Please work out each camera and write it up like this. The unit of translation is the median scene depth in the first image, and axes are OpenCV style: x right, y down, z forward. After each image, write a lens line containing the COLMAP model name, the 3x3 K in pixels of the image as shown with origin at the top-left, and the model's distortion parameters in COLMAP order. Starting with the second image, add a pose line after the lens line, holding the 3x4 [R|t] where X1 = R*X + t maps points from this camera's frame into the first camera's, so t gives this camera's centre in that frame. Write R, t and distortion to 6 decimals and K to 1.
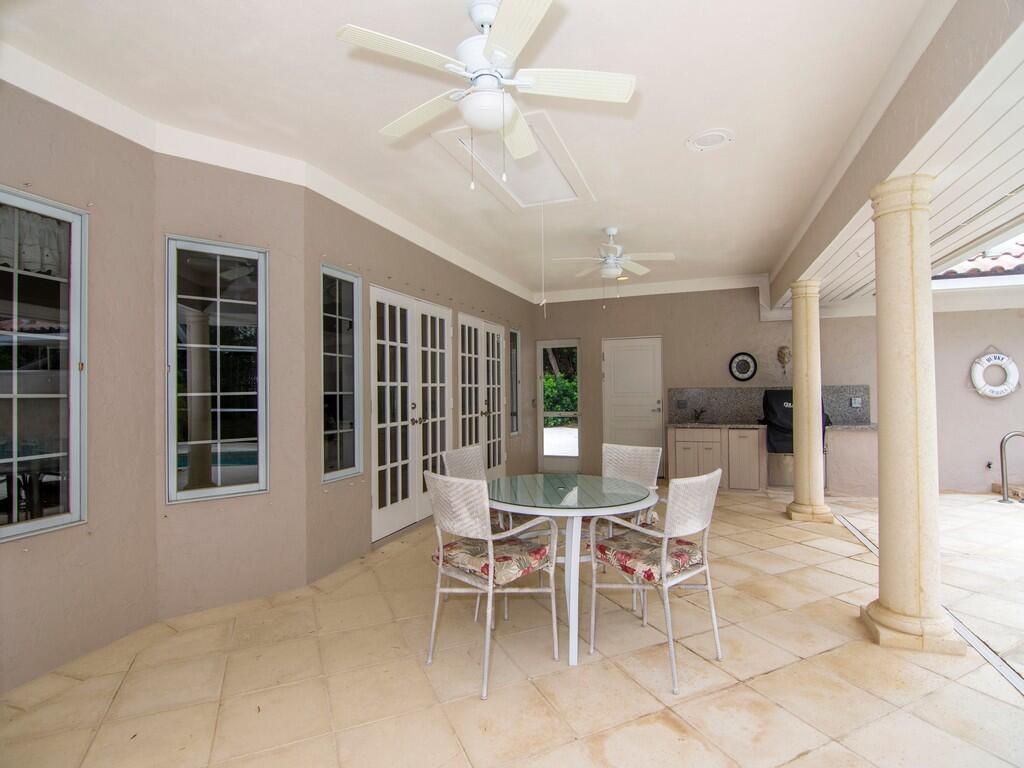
lens RADIAL K [[479.0, 0, 512.0], [0, 479.0, 384.0], [0, 0, 1]] dist [-0.000020, -0.000008]
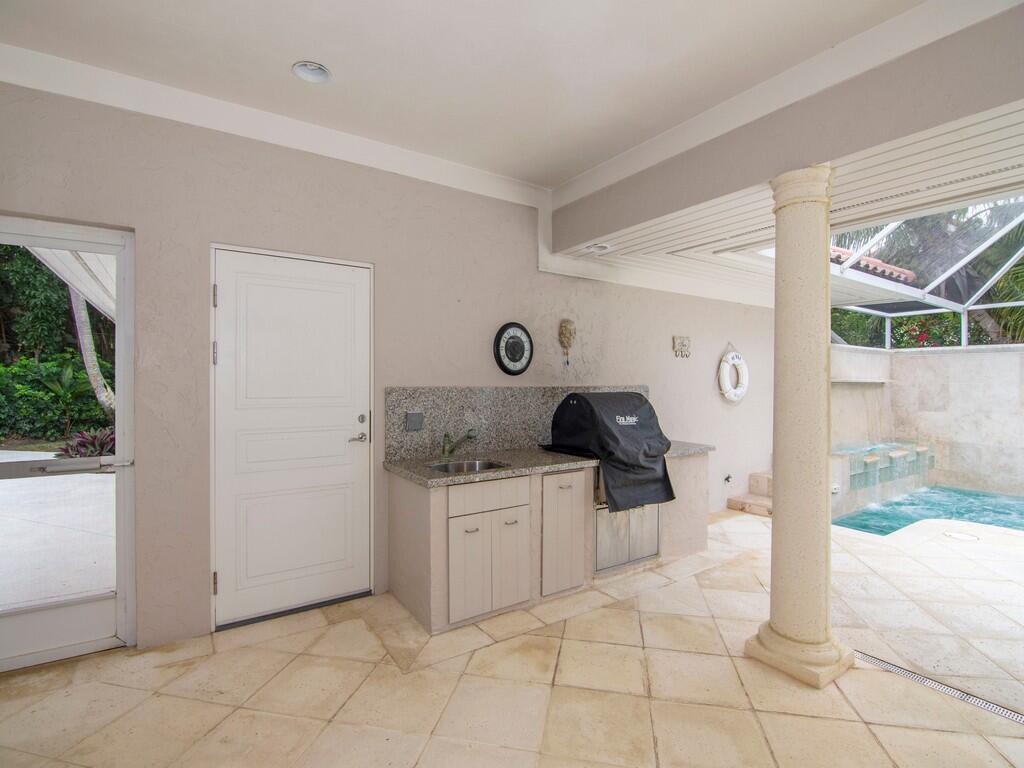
lens RADIAL K [[492.5, 0, 512.0], [0, 492.5, 384.0], [0, 0, 1]] dist [-0.033278, 0.000025]
pose [[0.562761, 0.006292, 0.826596, 0.020879], [-0.024422, 0.999661, 0.009017, -0.001277], [-0.826259, -0.025261, 0.562724, 0.694800]]
